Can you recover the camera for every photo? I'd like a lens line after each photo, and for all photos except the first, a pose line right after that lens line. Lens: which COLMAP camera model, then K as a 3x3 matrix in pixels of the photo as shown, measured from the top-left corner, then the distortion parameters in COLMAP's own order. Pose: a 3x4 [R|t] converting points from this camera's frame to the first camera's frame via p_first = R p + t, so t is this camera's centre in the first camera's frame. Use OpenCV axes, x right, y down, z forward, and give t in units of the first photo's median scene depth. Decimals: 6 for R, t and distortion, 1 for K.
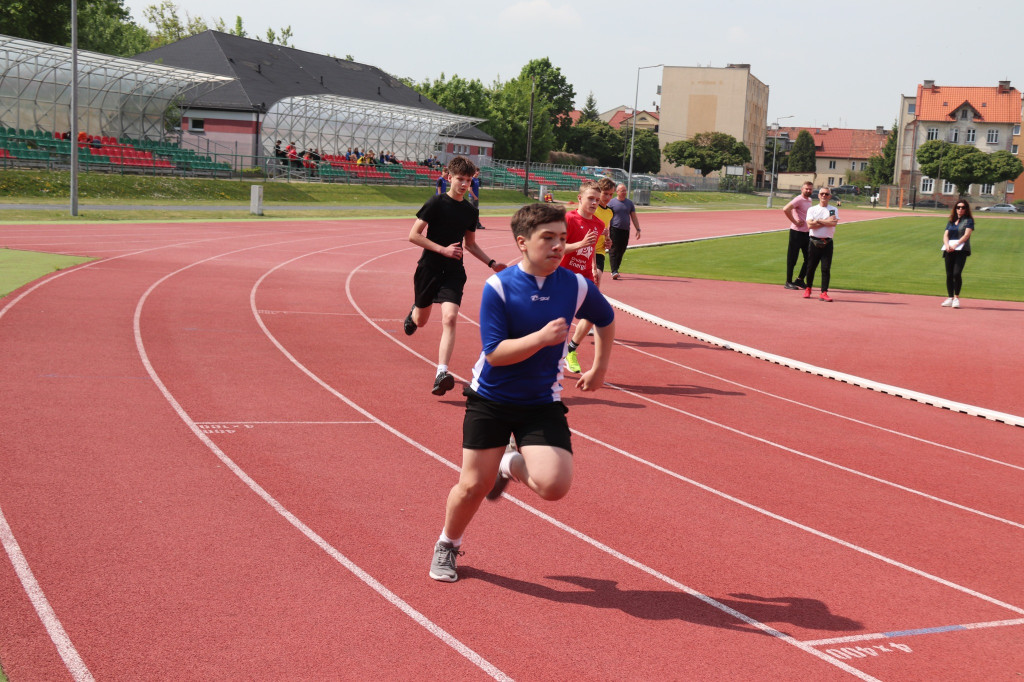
lens RADIAL K [[1489.9, 0, 512.1], [0, 1489.9, 340.3], [0, 0, 1]] dist [0.071174, 0.865412]
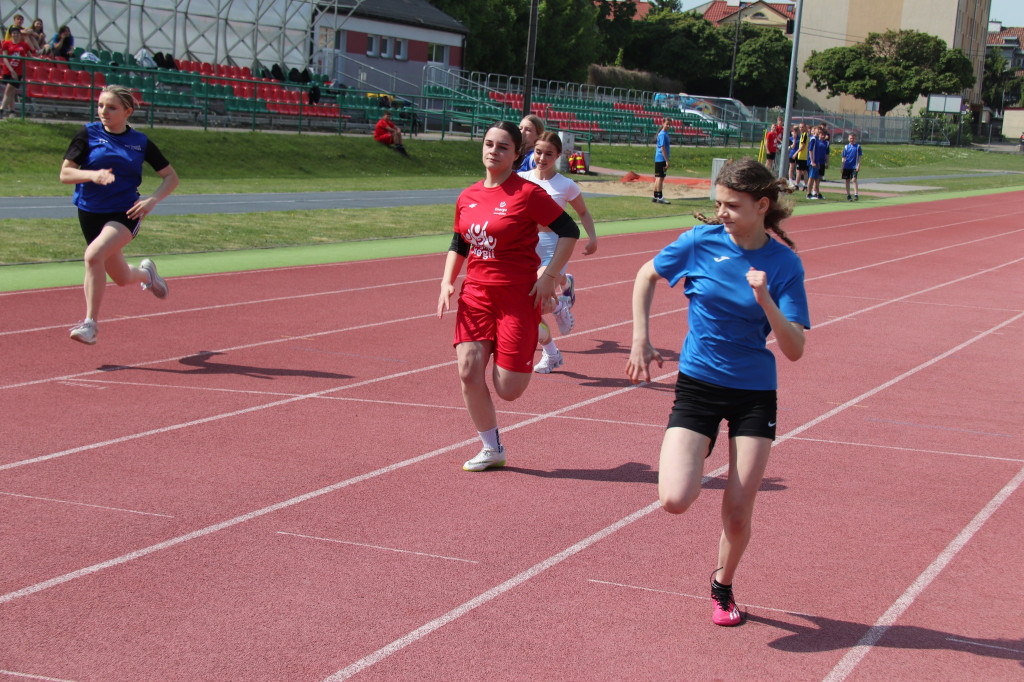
lens RADIAL K [[2270.2, 0, 520.8], [0, 2270.2, 350.8], [0, 0, 1]] dist [0.441155, 1.772582]
pose [[0.999881, 0.013562, -0.007302, 0.006894], [-0.013607, 0.999888, -0.006185, -0.019279], [0.007218, 0.006284, 0.999954, 0.180818]]
